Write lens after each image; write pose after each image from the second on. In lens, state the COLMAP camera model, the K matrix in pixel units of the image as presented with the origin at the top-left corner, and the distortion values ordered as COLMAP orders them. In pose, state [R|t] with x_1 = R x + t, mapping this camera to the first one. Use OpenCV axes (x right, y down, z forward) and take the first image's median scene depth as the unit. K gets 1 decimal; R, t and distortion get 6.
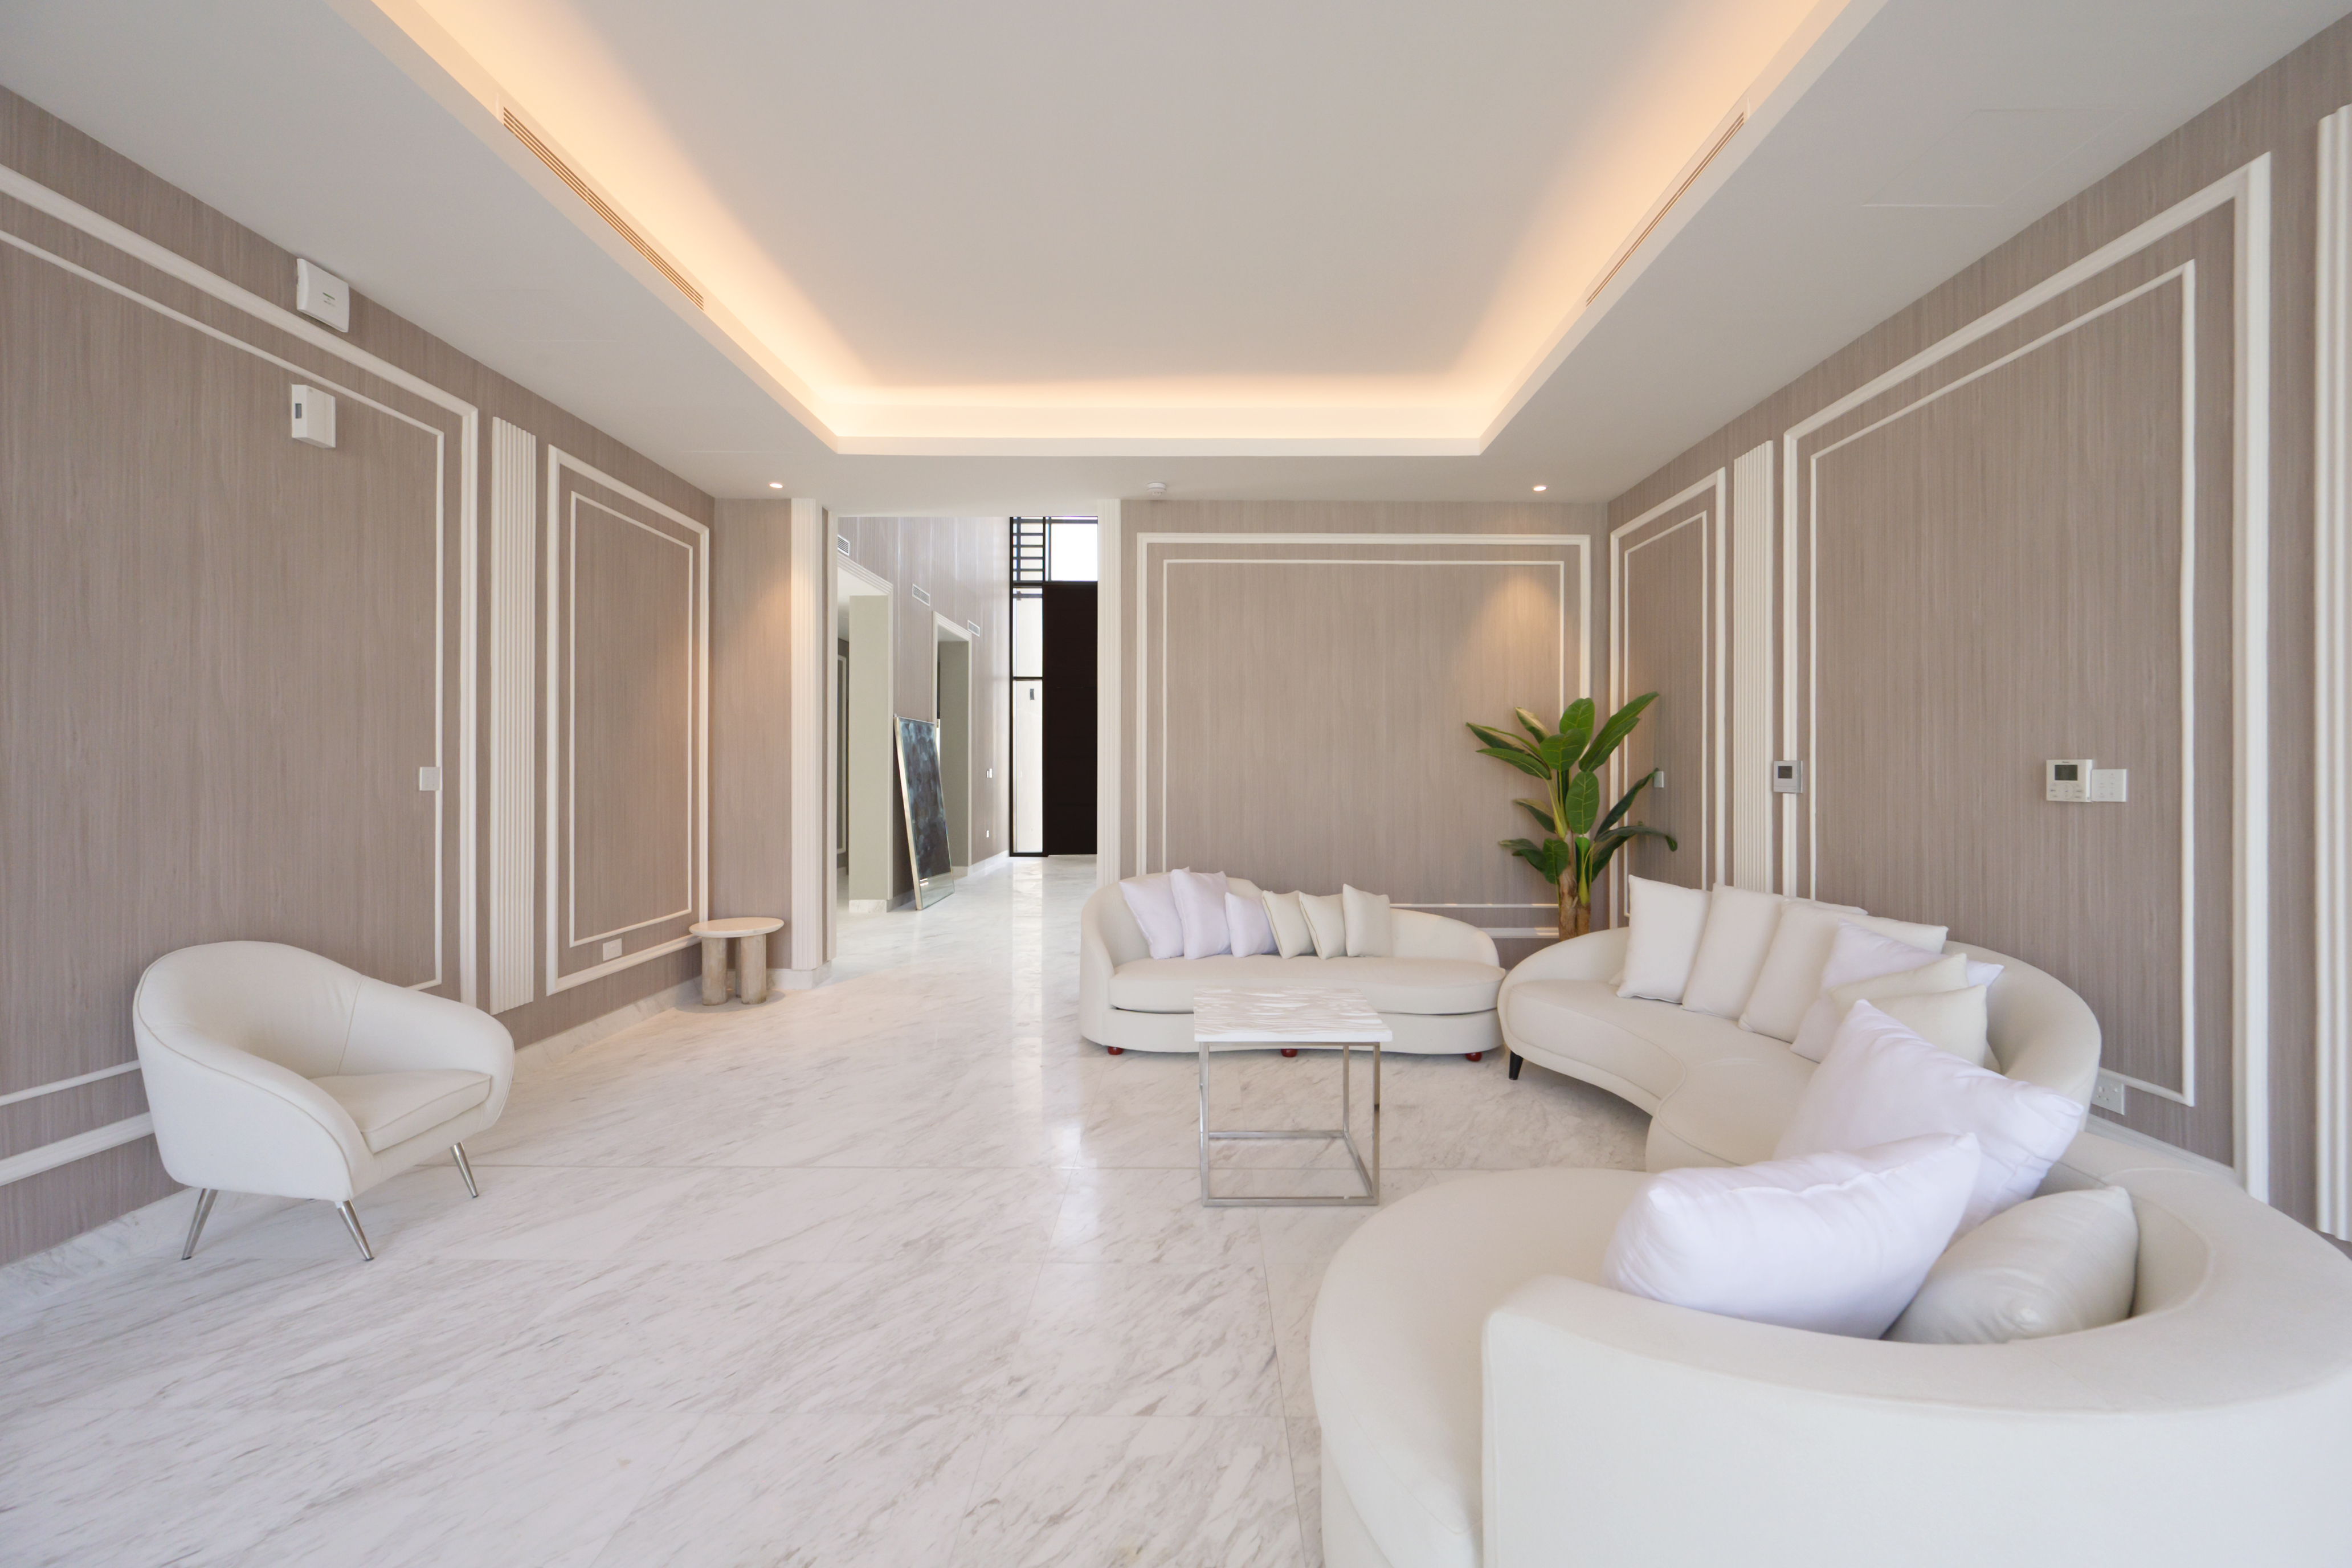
lens RADIAL K [[954.7, 0, 1187.1], [0, 954.7, 773.3], [0, 0, 1]] dist [-0.000741, 0.000168]
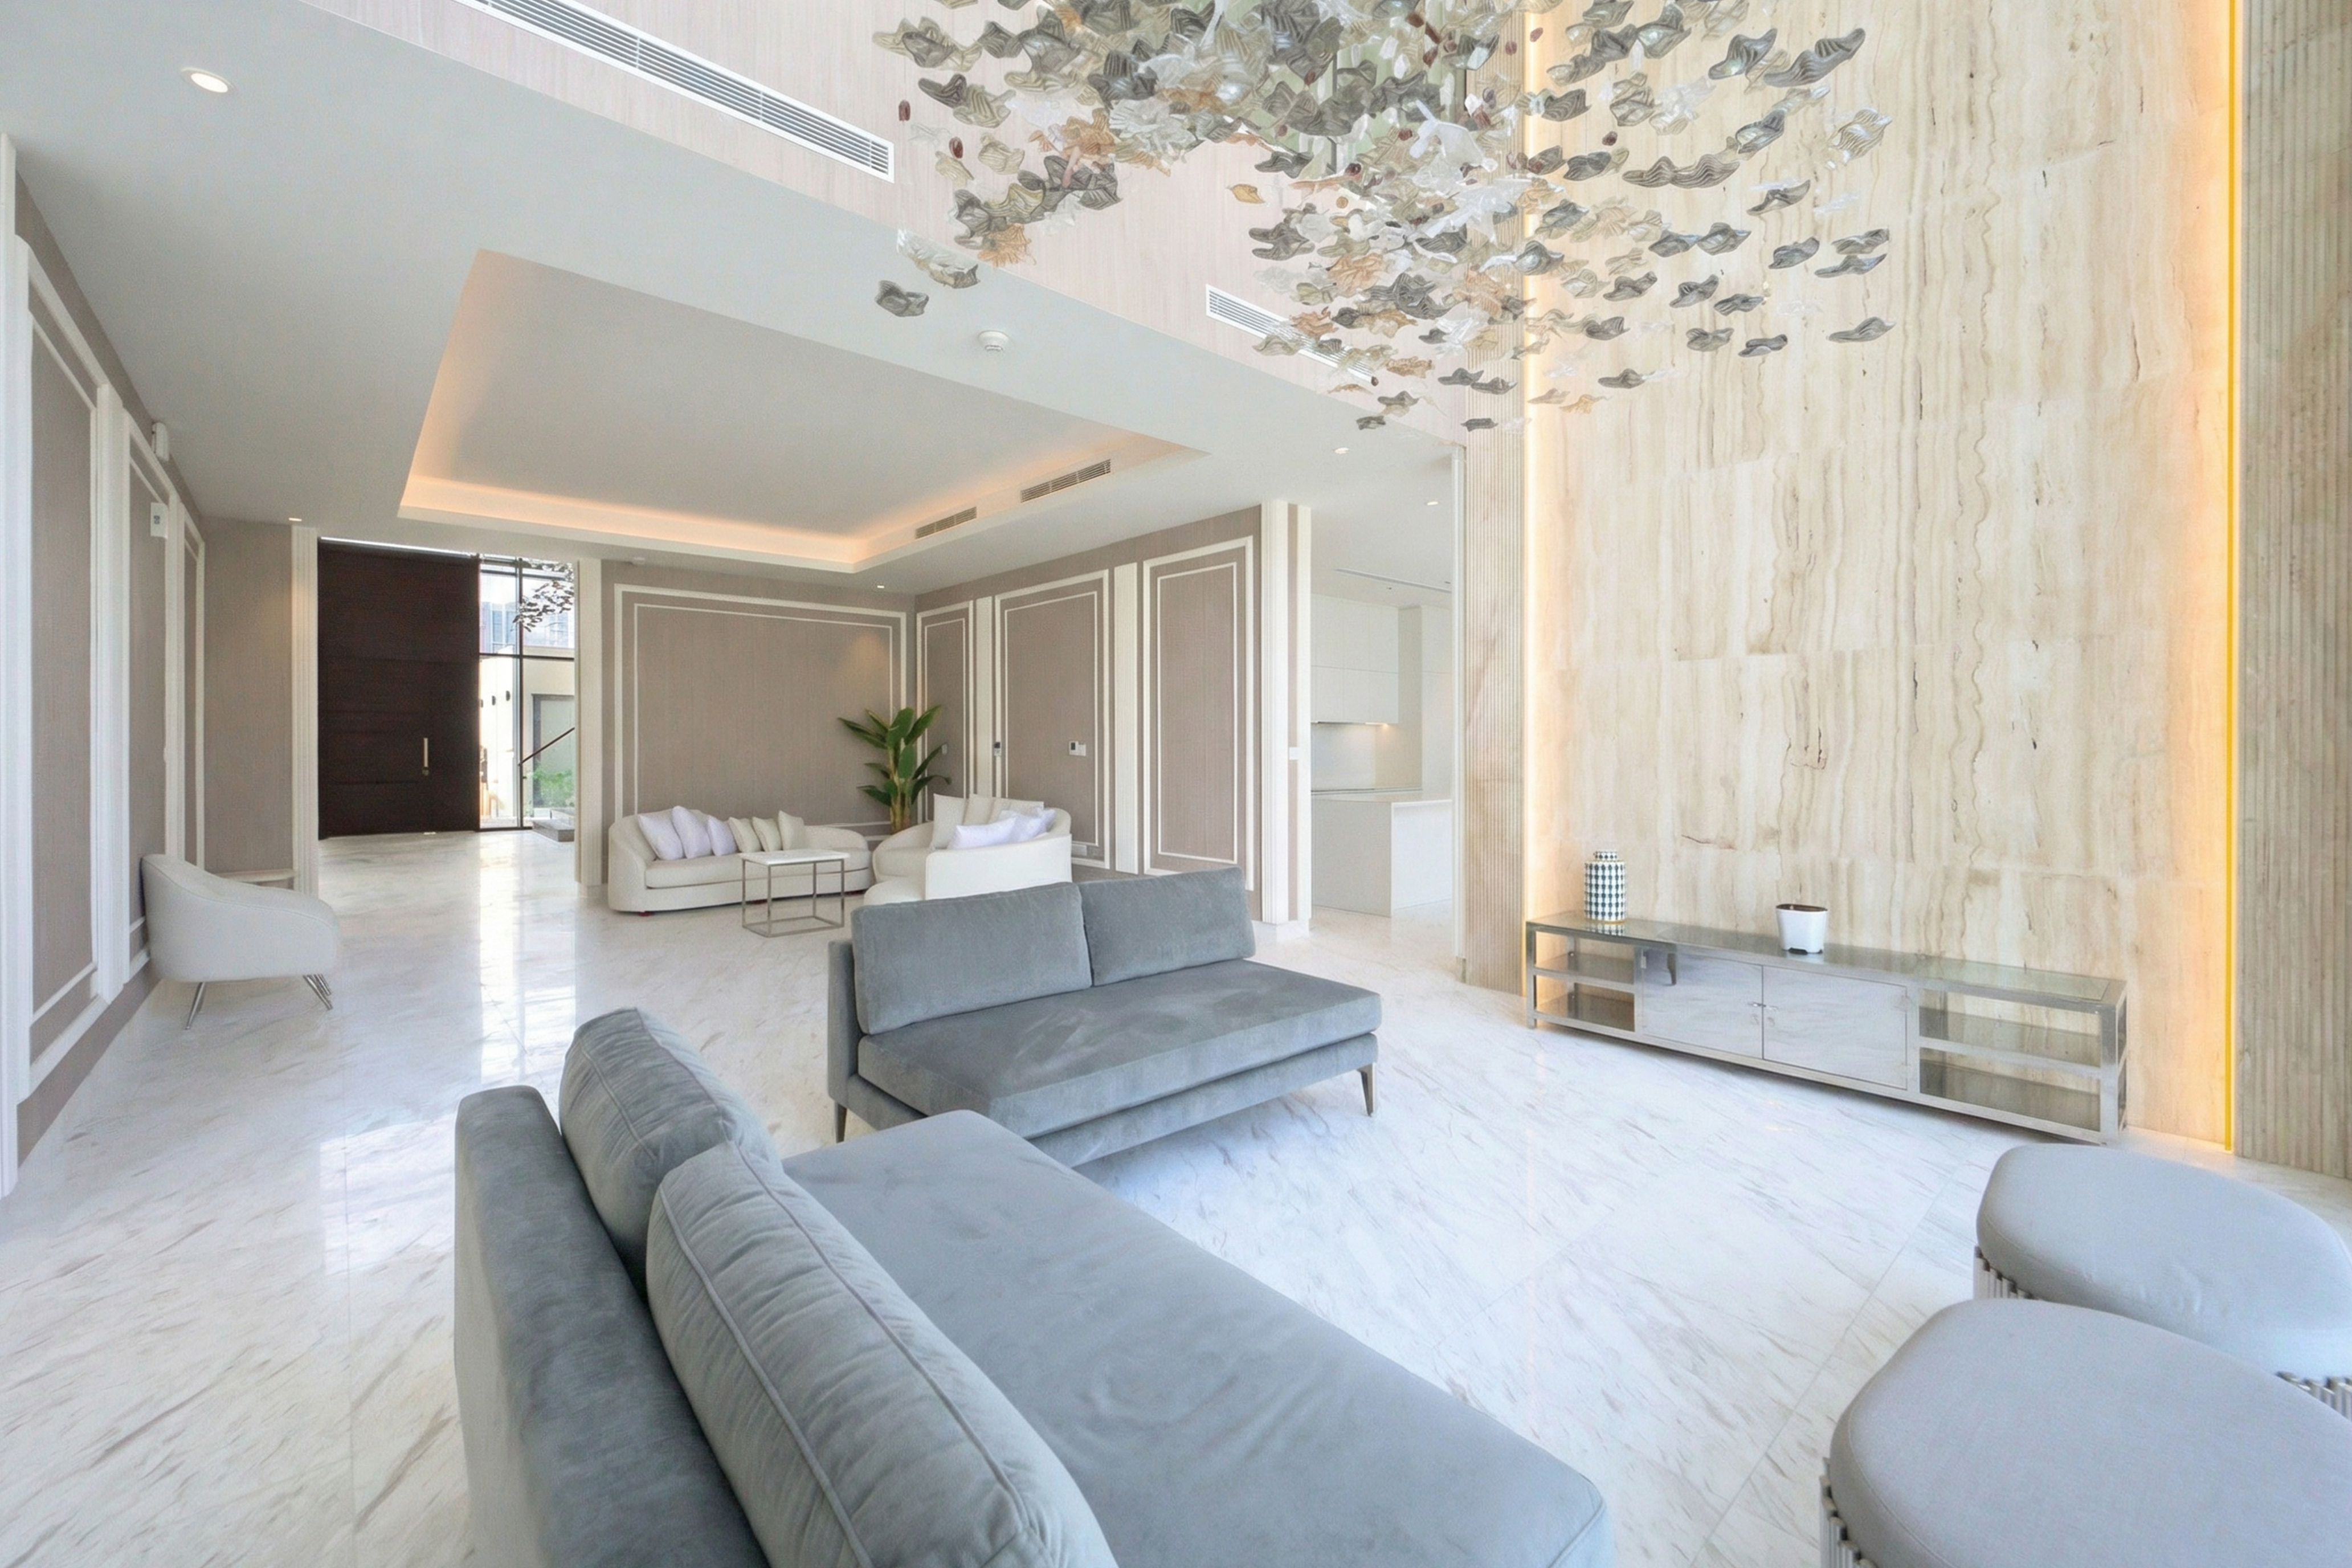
lens RADIAL K [[954.7, 0, 1187.1], [0, 954.7, 773.3], [0, 0, 1]] dist [-0.000741, 0.000168]
pose [[0.752785, -0.020185, 0.657957, -0.434122], [0.002091, 0.999598, 0.028273, -0.000058], [-0.658263, -0.019908, 0.752524, -0.828518]]
